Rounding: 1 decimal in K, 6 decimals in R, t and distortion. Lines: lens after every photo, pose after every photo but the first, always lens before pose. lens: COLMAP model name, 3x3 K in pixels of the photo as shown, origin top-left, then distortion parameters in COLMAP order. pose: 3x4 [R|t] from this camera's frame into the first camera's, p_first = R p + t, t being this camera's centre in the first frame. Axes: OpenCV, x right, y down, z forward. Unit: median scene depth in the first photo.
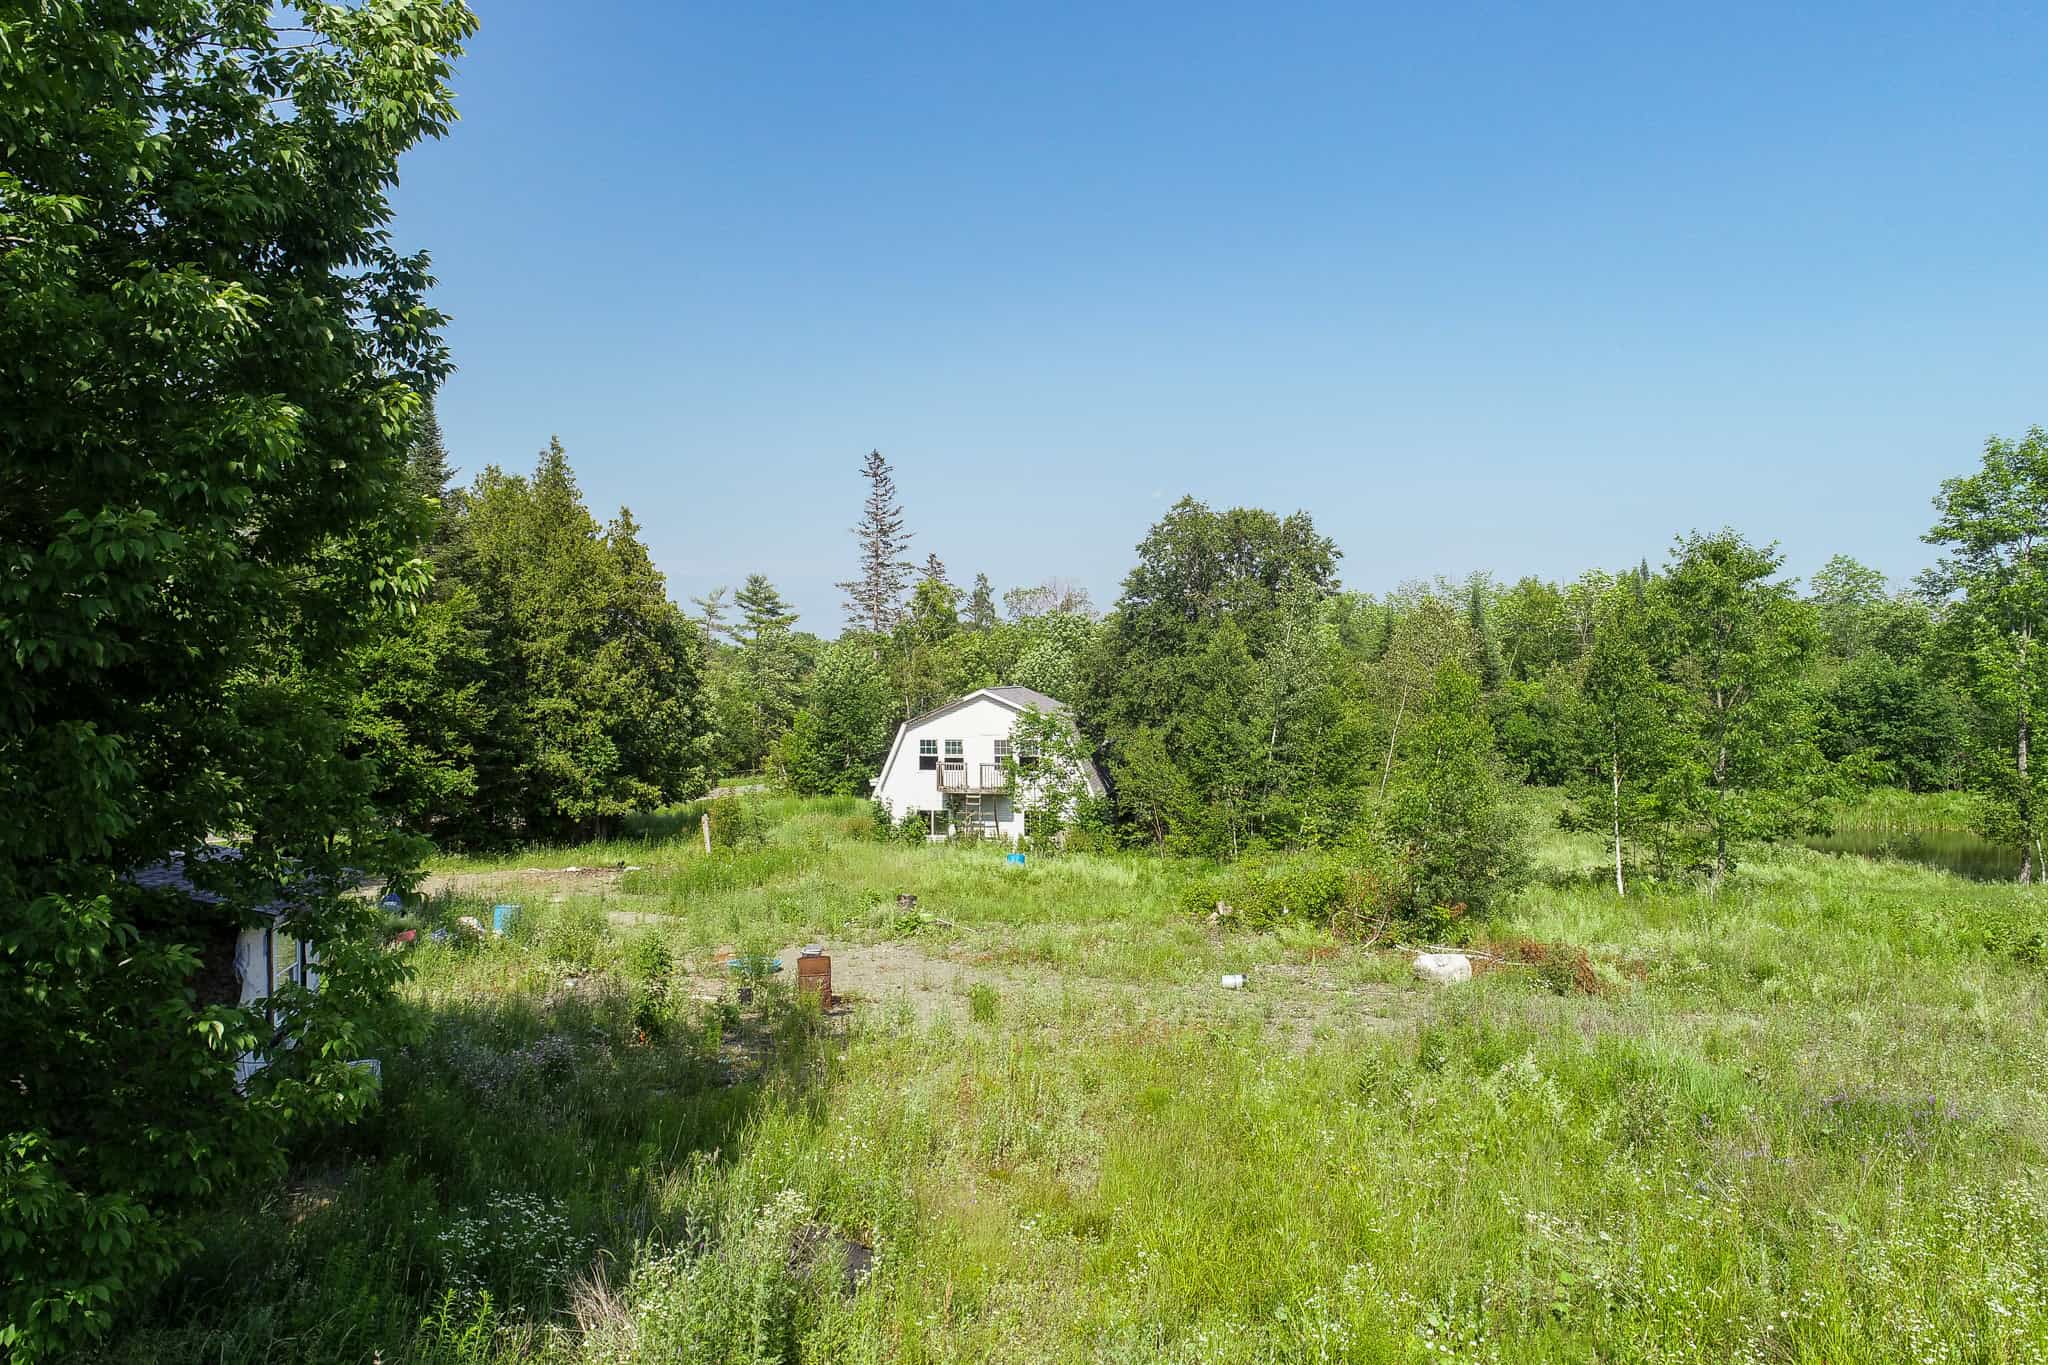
lens RADIAL K [[1307.4, 0, 1034.2], [0, 1307.4, 716.5], [0, 0, 1]] dist [0.002213, 0.000387]
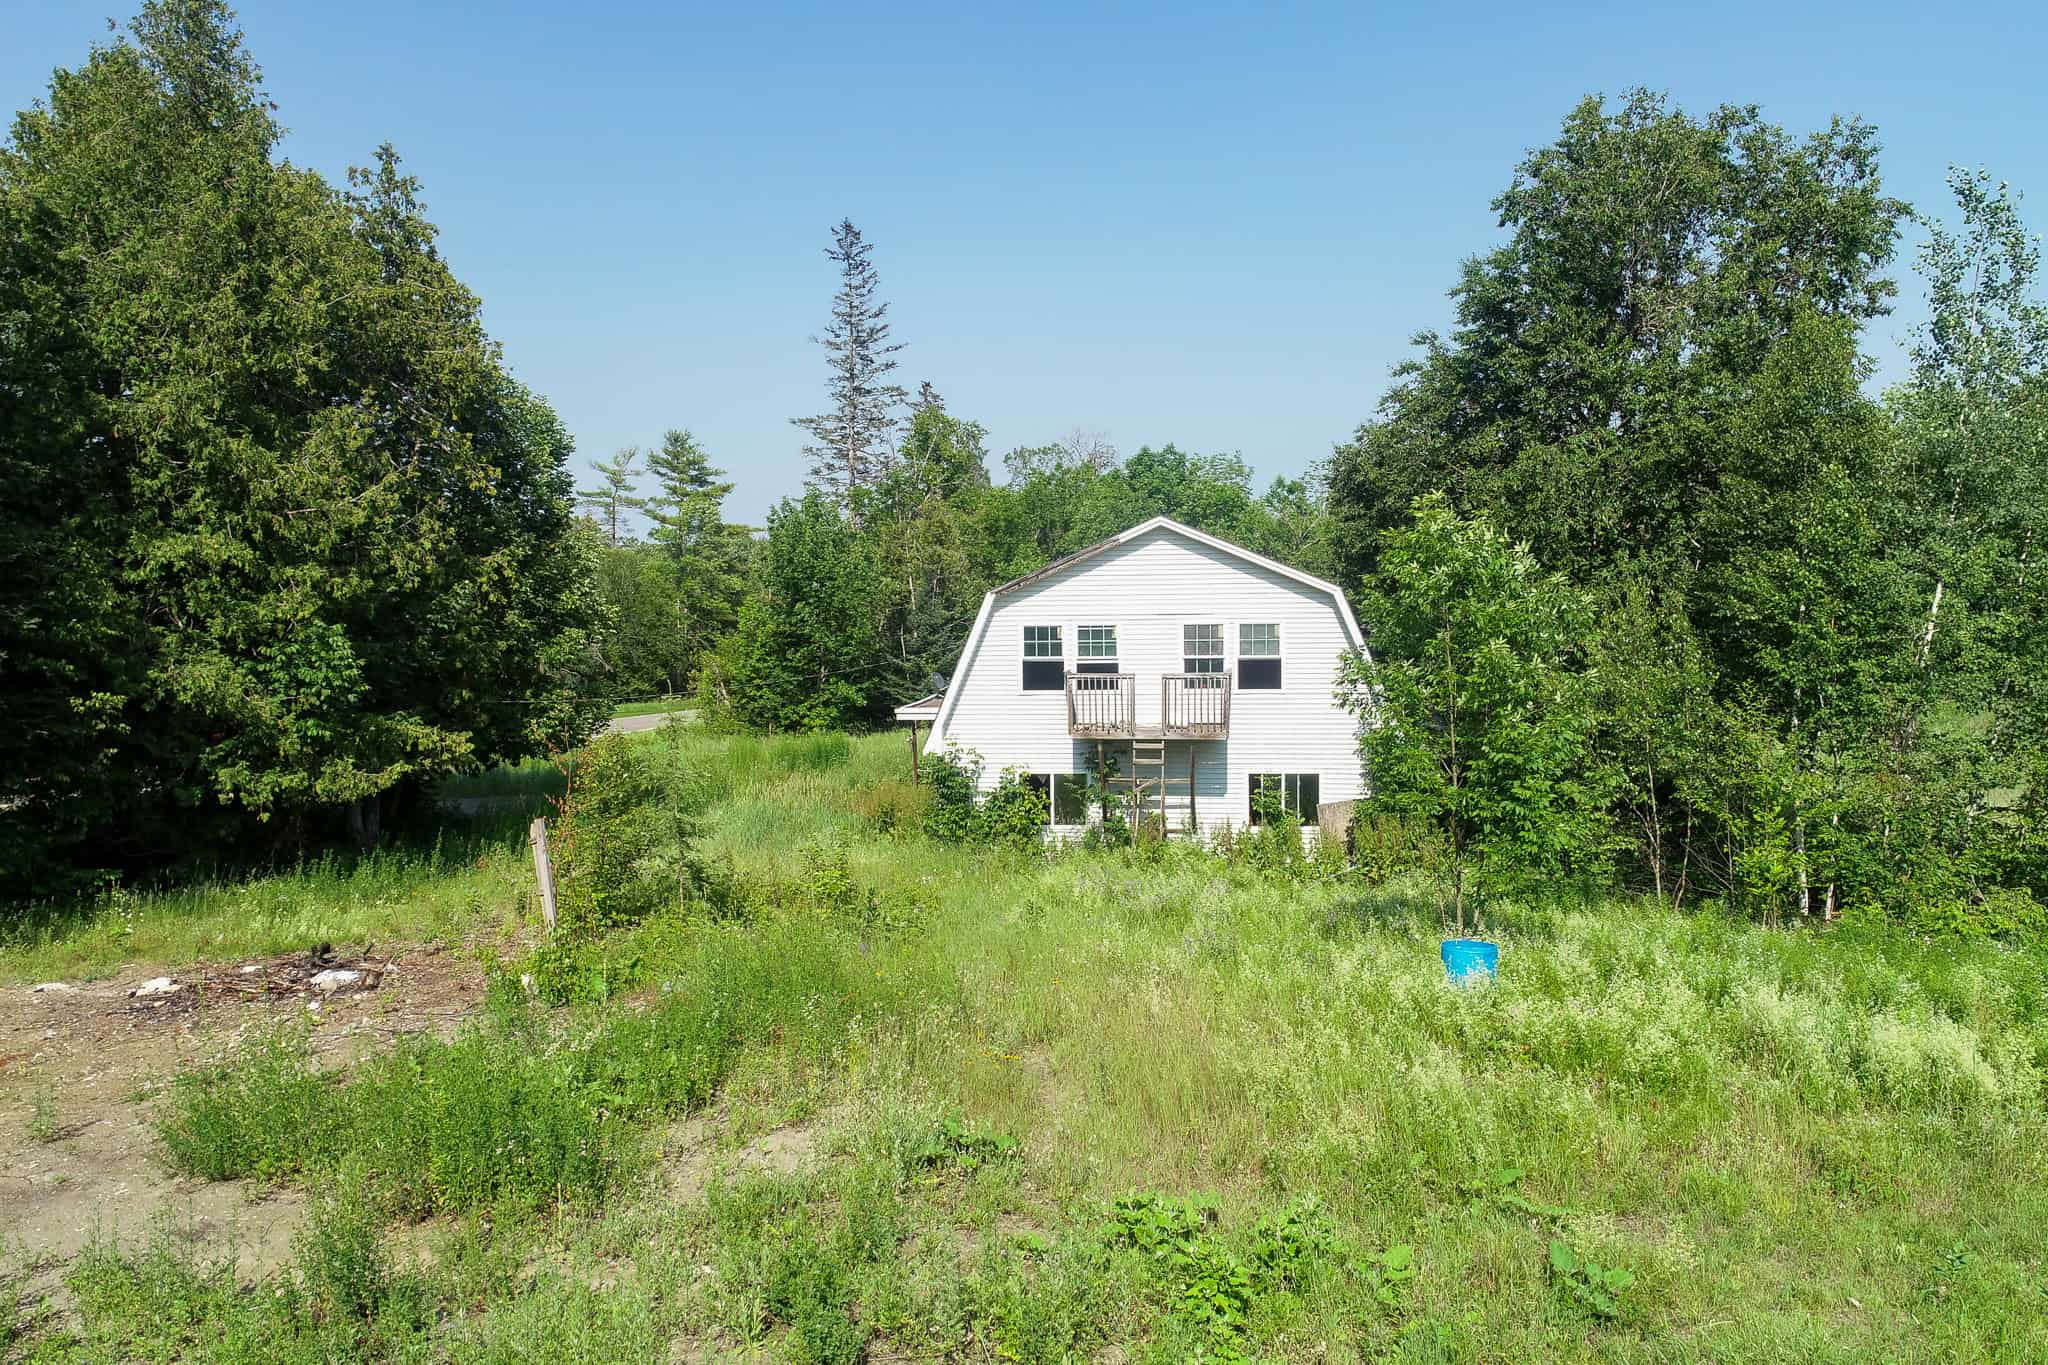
lens RADIAL K [[1364.7, 0, 1022.3], [0, 1364.7, 700.6], [0, 0, 1]] dist [0.003239, 0.001114]
pose [[0.999363, -0.013755, 0.032921, -0.104553], [0.012024, 0.998564, 0.052212, 0.018724], [-0.033592, -0.051783, 0.998093, 0.502903]]
